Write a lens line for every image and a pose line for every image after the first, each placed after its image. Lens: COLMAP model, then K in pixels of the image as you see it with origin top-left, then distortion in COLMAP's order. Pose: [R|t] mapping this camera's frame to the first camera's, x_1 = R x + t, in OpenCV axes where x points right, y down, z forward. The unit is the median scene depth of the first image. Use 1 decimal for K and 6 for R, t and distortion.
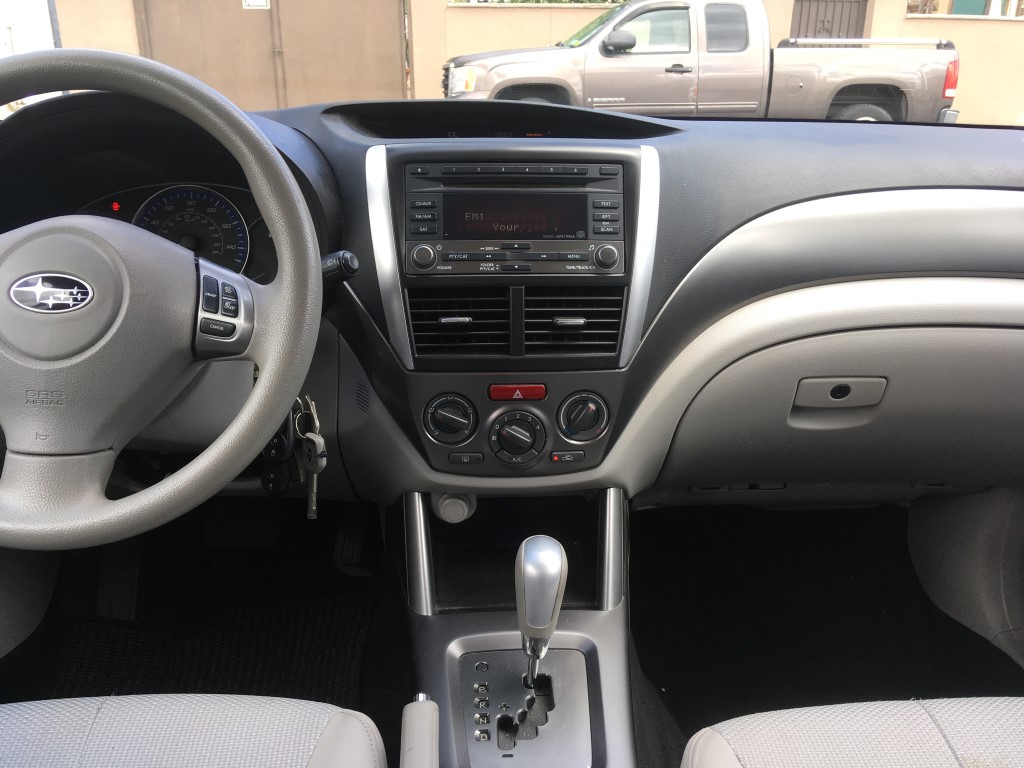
lens RADIAL K [[860.4, 0, 521.0], [0, 860.4, 380.4], [0, 0, 1]] dist [0.113225, -0.169000]
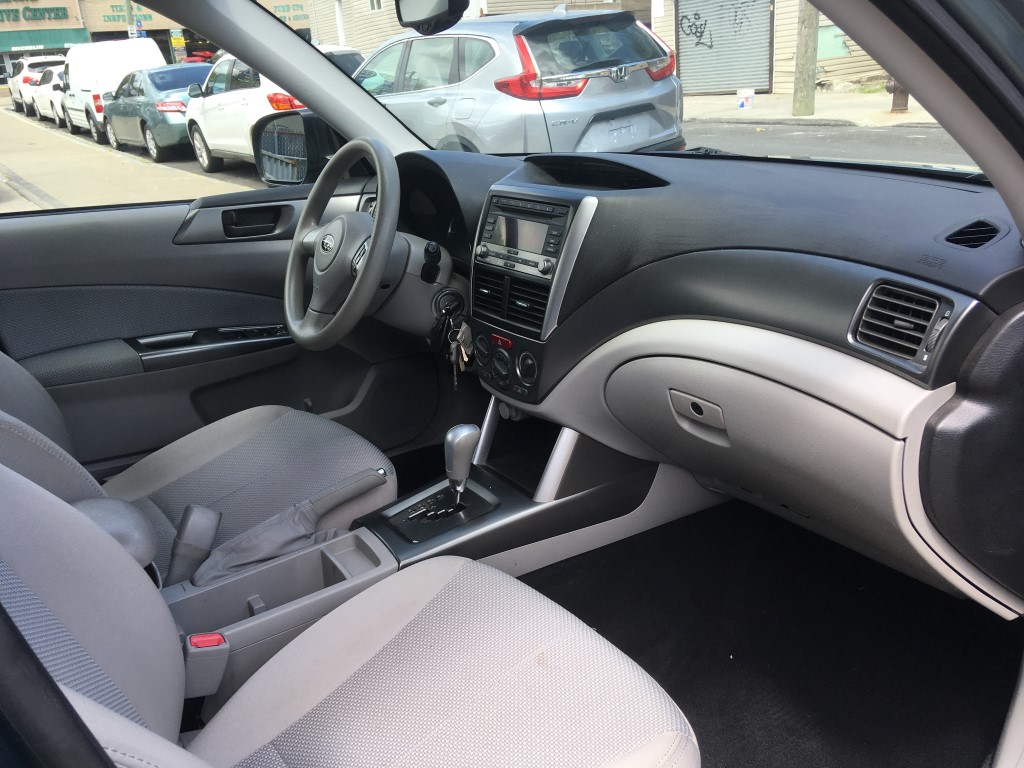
lens RADIAL K [[860.4, 0, 497.0], [0, 860.4, 389.2], [0, 0, 1]] dist [0.113225, -0.169000]
pose [[0.473724, 0.256440, -0.842511, 1.380784], [-0.220276, 0.960760, 0.168577, -0.171263], [0.852681, 0.105726, 0.511622, 0.170102]]
